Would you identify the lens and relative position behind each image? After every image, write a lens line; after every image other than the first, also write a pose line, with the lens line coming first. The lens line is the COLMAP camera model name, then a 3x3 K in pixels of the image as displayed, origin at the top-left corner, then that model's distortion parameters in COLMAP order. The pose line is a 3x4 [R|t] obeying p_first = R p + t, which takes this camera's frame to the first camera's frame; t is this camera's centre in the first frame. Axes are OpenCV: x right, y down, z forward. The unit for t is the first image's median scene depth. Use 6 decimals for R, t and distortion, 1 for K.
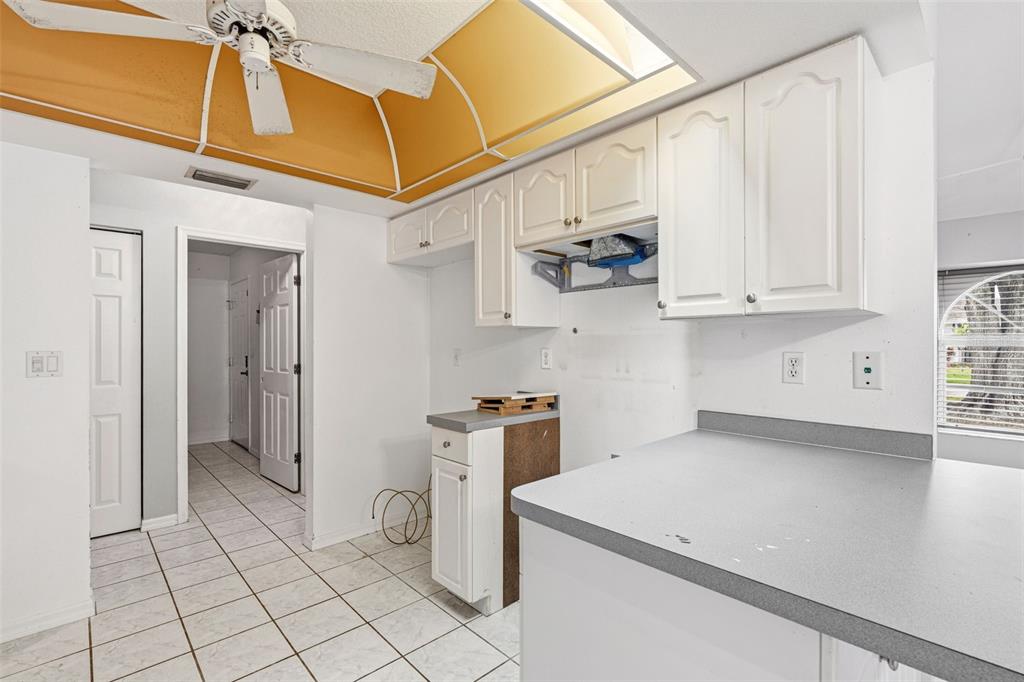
lens RADIAL K [[459.9, 0, 514.4], [0, 459.9, 344.5], [0, 0, 1]] dist [-0.001984, 0.000310]
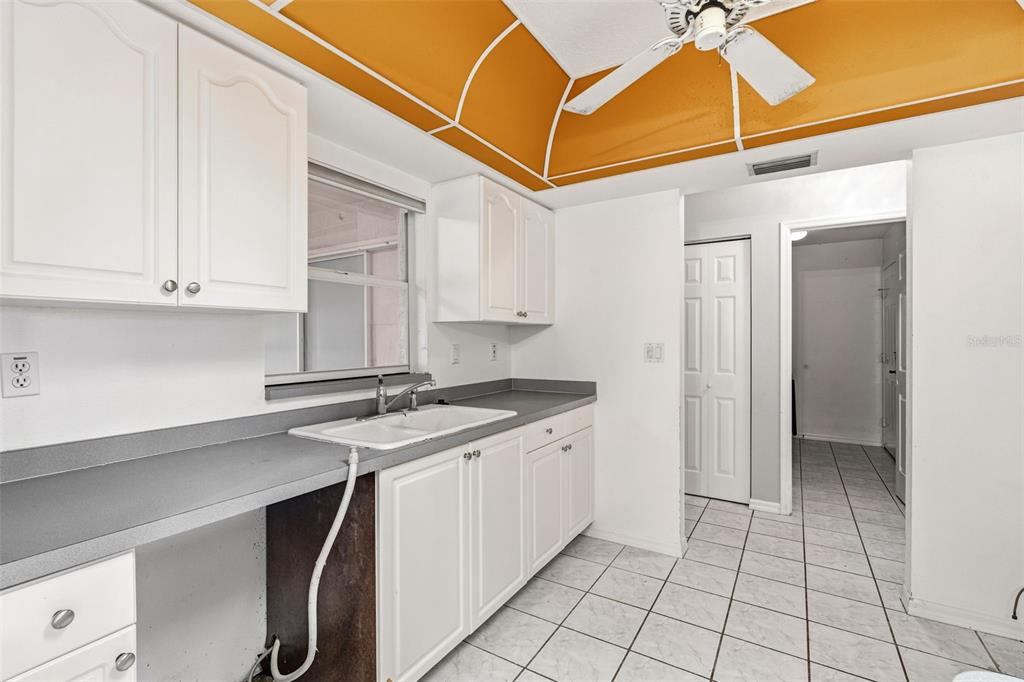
lens RADIAL K [[459.9, 0, 506.5], [0, 459.9, 337.8], [0, 0, 1]] dist [-0.001984, 0.000310]
pose [[0.252577, 0.001044, -0.967576, 0.118340], [-0.001716, 0.999998, 0.000631, -0.000730], [0.967575, 0.001501, 0.252578, 0.174931]]
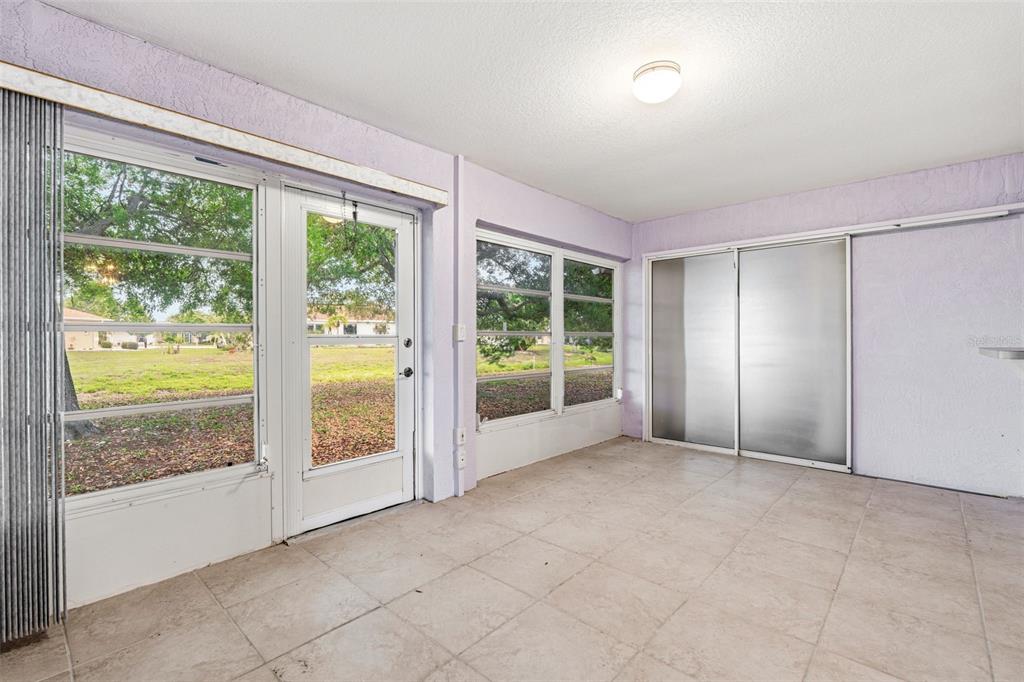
lens RADIAL K [[459.9, 0, 517.1], [0, 459.9, 338.6], [0, 0, 1]] dist [-0.001984, 0.000310]
pose [[0.078888, 0.003901, -0.996876, 0.025348], [-0.001294, 0.999992, 0.003811, 0.053181], [0.996883, 0.000990, 0.078893, -0.947714]]
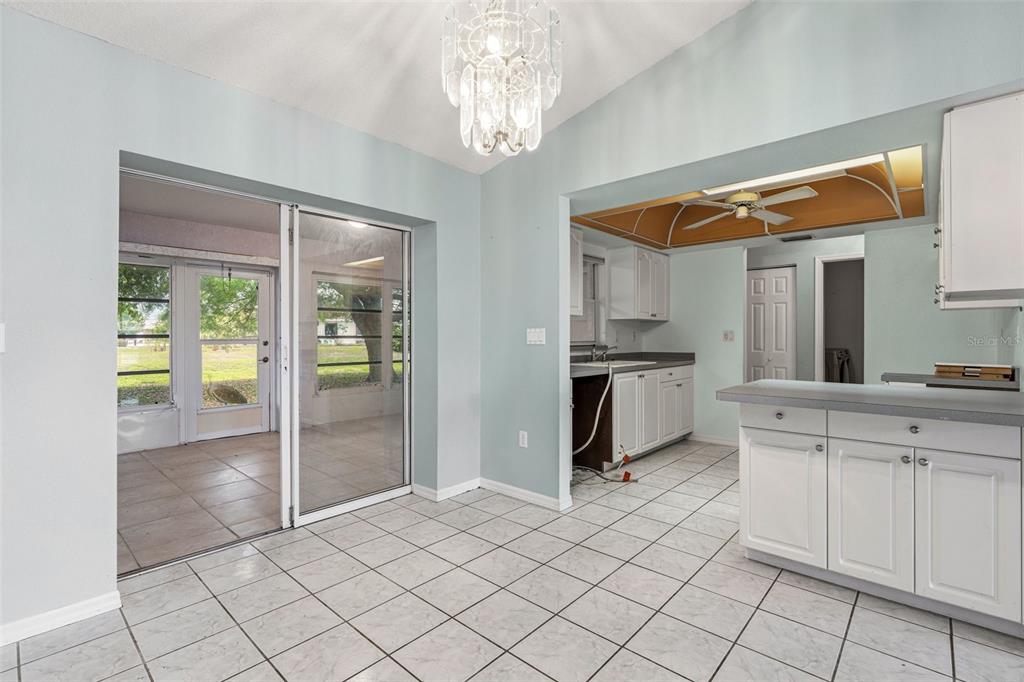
lens RADIAL K [[459.9, 0, 512.4], [0, 459.9, 334.8], [0, 0, 1]] dist [-0.001984, 0.000310]
pose [[0.083749, -0.000588, -0.996487, 0.936948], [-0.003529, 0.999993, -0.000887, 0.030761], [0.996481, 0.003591, 0.083746, -0.248418]]
